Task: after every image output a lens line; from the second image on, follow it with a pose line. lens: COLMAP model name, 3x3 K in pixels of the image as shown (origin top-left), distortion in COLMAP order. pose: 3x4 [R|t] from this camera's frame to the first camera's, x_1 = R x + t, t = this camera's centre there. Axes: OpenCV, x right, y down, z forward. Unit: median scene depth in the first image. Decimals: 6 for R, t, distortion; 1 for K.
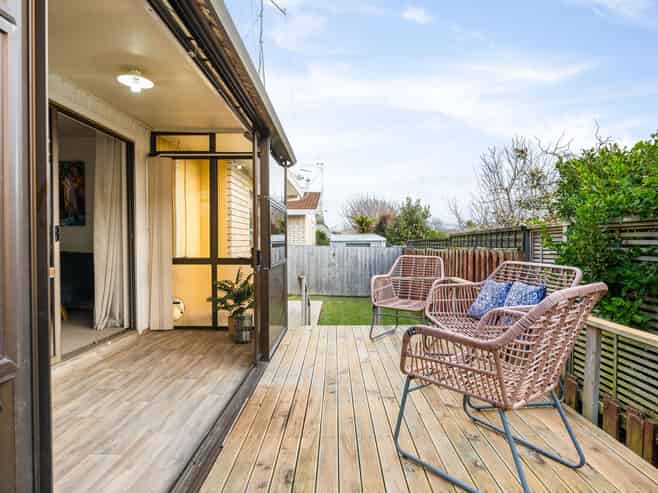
lens RADIAL K [[374.0, 0, 328.2], [0, 374.0, 247.0], [0, 0, 1]] dist [-0.000563, -0.000002]
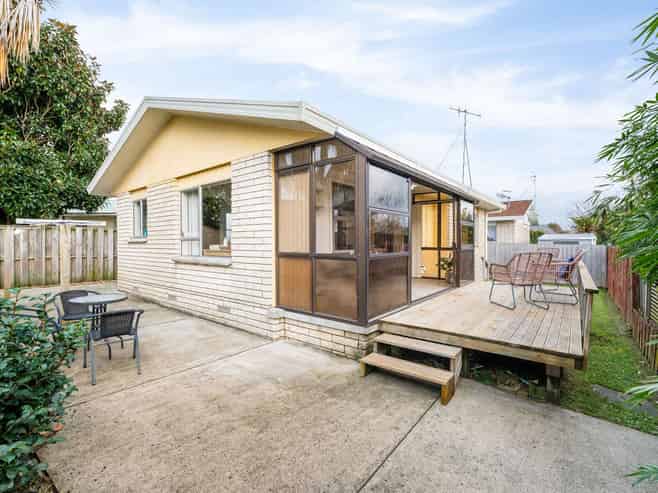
lens RADIAL K [[305.6, 0, 328.5], [0, 305.6, 244.5], [0, 0, 1]] dist [0.000841, 0.000026]
pose [[0.789148, 0.006395, -0.614170, 0.302988], [-0.006773, 0.999976, 0.001710, 0.011238], [0.614166, 0.002810, 0.789172, -0.874850]]
